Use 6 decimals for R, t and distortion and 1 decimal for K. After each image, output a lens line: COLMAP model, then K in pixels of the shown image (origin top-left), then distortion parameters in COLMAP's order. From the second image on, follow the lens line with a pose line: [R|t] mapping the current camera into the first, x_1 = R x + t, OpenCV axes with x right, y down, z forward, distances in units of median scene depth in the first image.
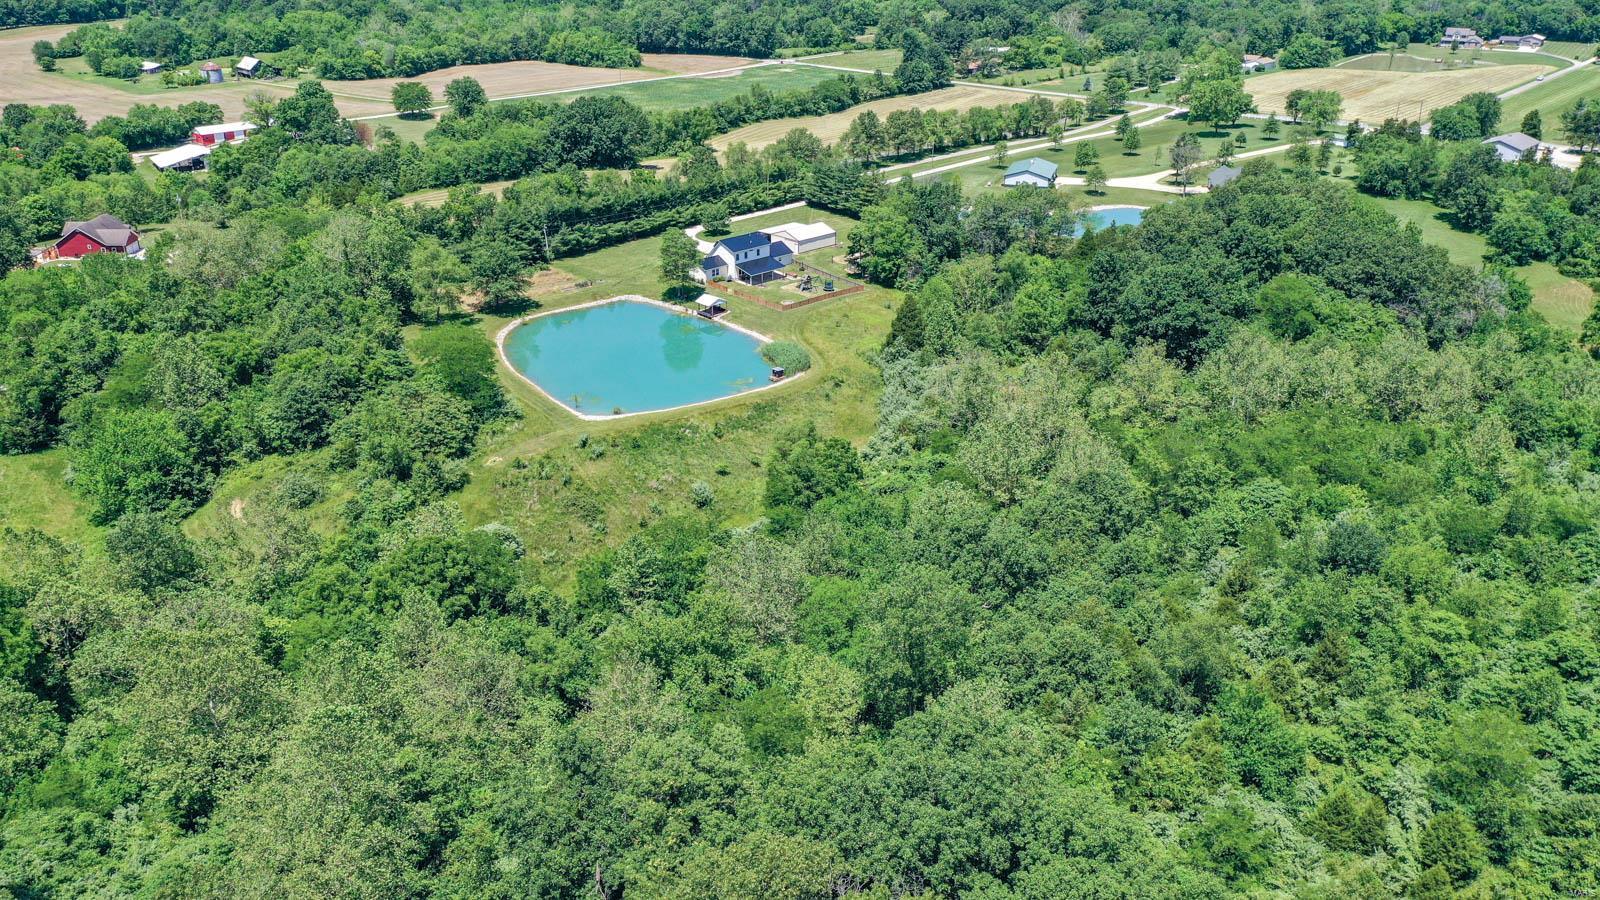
lens RADIAL K [[1270.7, 0, 794.7], [0, 1270.7, 449.9], [0, 0, 1]] dist [-0.013190, -0.003998]
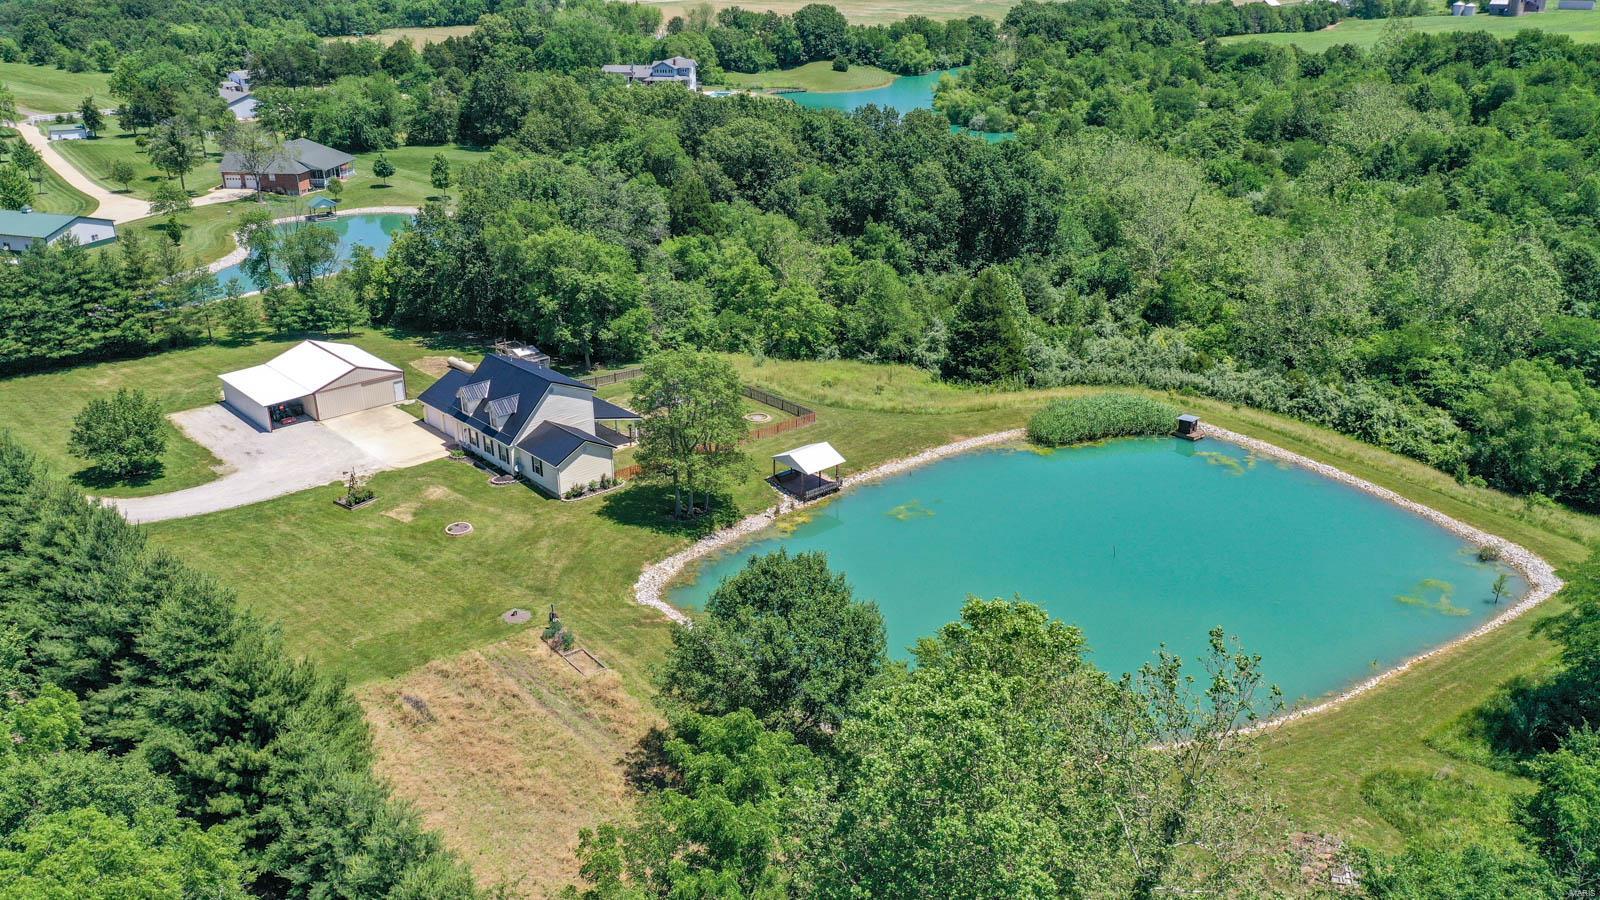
lens RADIAL K [[1228.1, 0, 793.1], [0, 1228.1, 446.8], [0, 0, 1]] dist [0.009123, 0.003521]
pose [[0.032508, -0.376261, 0.925943, -0.389234], [0.403407, 0.852558, 0.332277, -0.225174], [-0.914443, 0.362731, 0.179501, 0.793981]]
